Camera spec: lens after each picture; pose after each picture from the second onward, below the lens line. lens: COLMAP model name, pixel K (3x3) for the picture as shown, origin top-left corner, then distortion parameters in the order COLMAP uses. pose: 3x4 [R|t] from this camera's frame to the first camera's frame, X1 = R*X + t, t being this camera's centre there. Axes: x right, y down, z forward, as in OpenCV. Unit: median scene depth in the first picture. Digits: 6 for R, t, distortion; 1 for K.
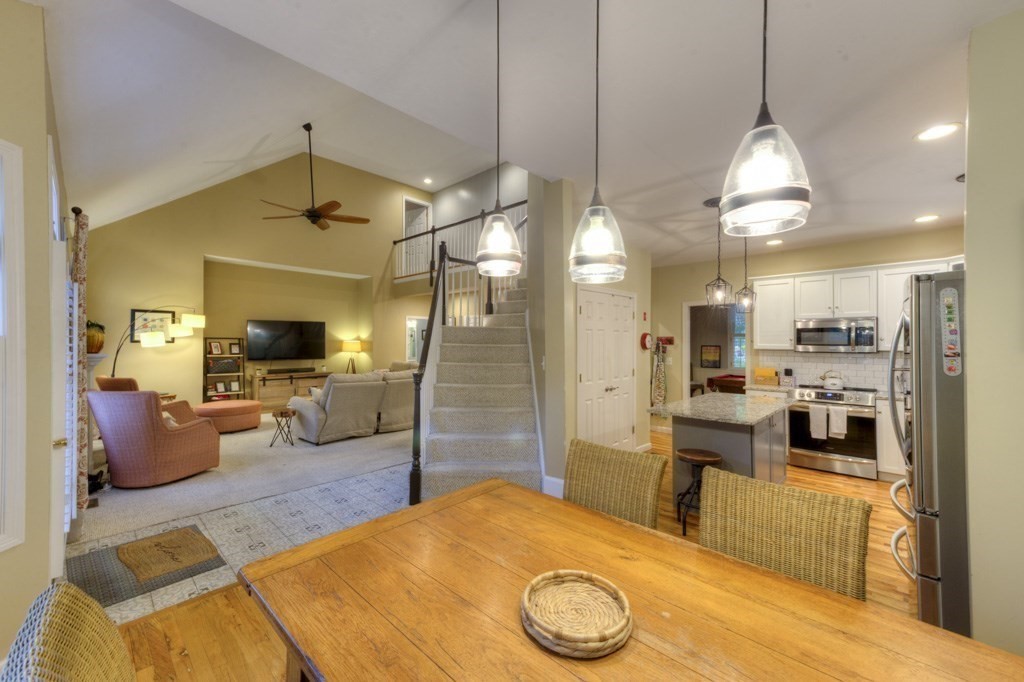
lens RADIAL K [[413.7, 0, 519.1], [0, 413.7, 342.6], [0, 0, 1]] dist [0.024162, -0.002032]
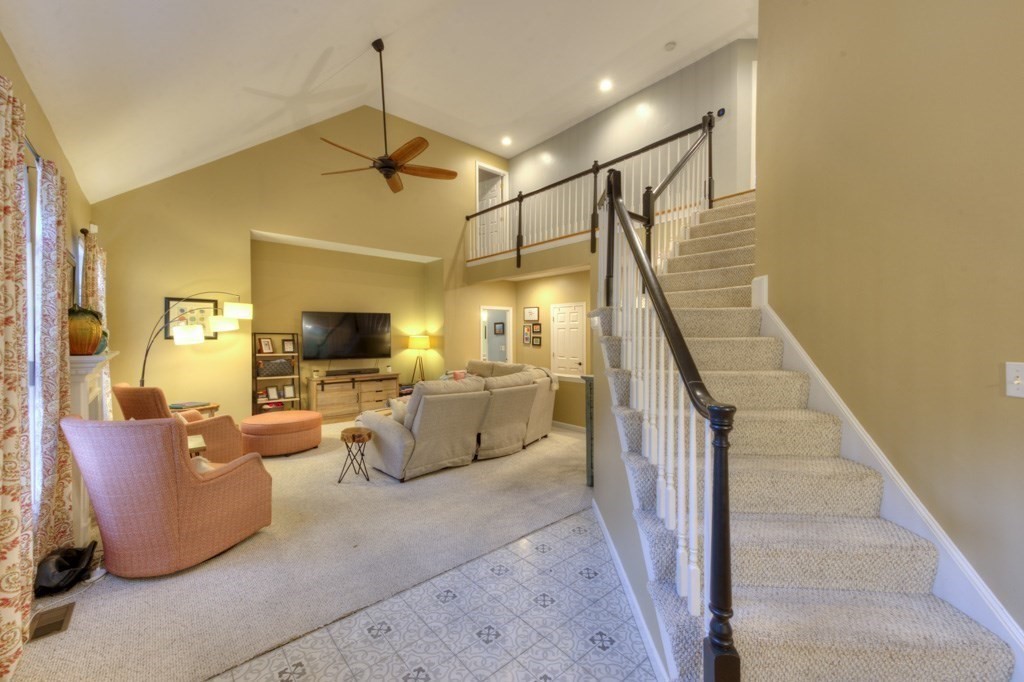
lens RADIAL K [[413.7, 0, 525.3], [0, 413.7, 343.0], [0, 0, 1]] dist [0.024162, -0.002032]
pose [[0.997136, -0.006077, -0.075385, -0.178700], [0.007002, 0.999903, 0.012013, 0.002266], [0.075305, -0.012506, 0.997082, 0.253506]]
